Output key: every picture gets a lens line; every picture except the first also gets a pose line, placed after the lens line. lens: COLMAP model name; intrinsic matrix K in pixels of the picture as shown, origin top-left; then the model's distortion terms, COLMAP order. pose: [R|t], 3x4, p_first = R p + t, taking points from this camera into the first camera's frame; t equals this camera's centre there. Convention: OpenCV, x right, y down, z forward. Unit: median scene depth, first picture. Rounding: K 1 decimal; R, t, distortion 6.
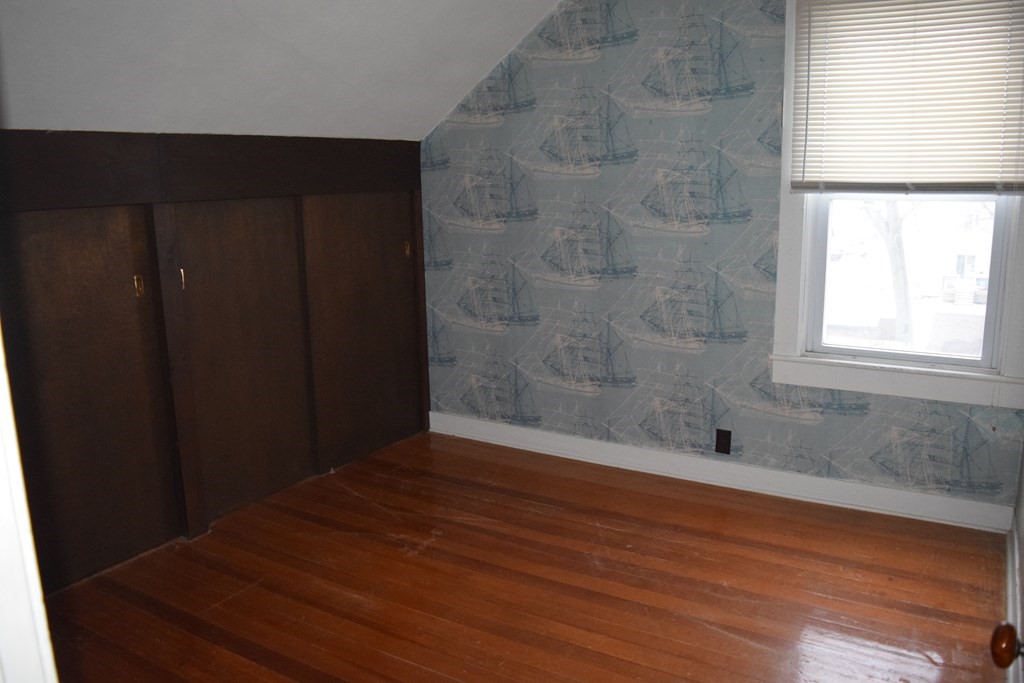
lens RADIAL K [[814.2, 0, 511.7], [0, 814.2, 341.1], [0, 0, 1]] dist [-0.068267, 0.001332]
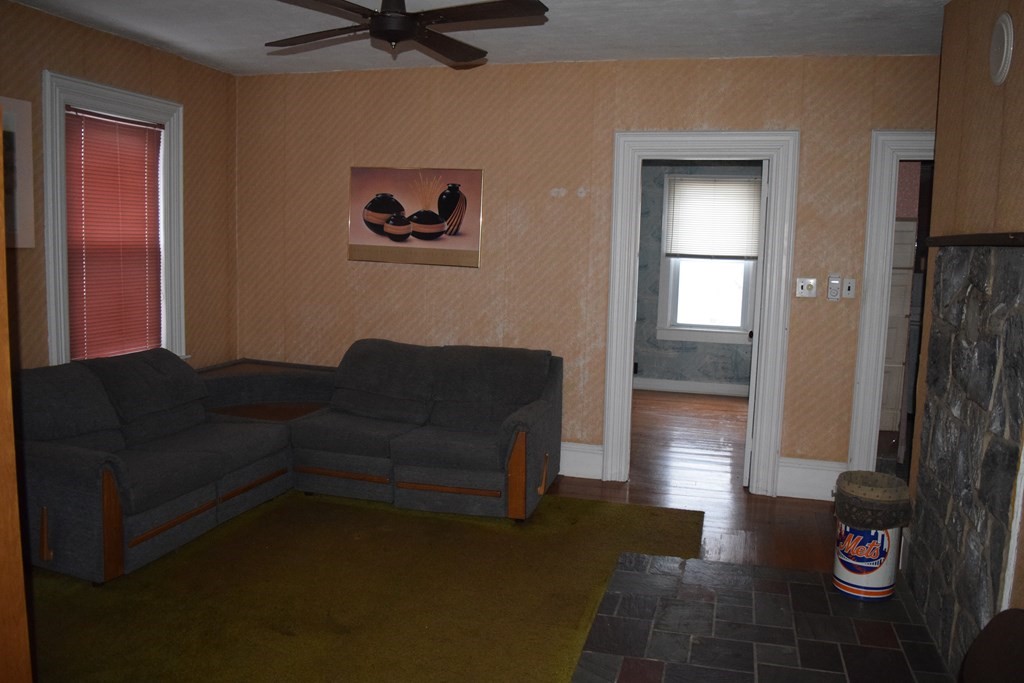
lens RADIAL K [[814.2, 0, 512.4], [0, 814.2, 340.4], [0, 0, 1]] dist [-0.068267, 0.001332]
pose [[0.957826, -0.001586, 0.287343, -0.776025], [0.019171, 0.998109, -0.058397, 0.191771], [-0.286707, 0.061443, 0.956046, -1.149304]]
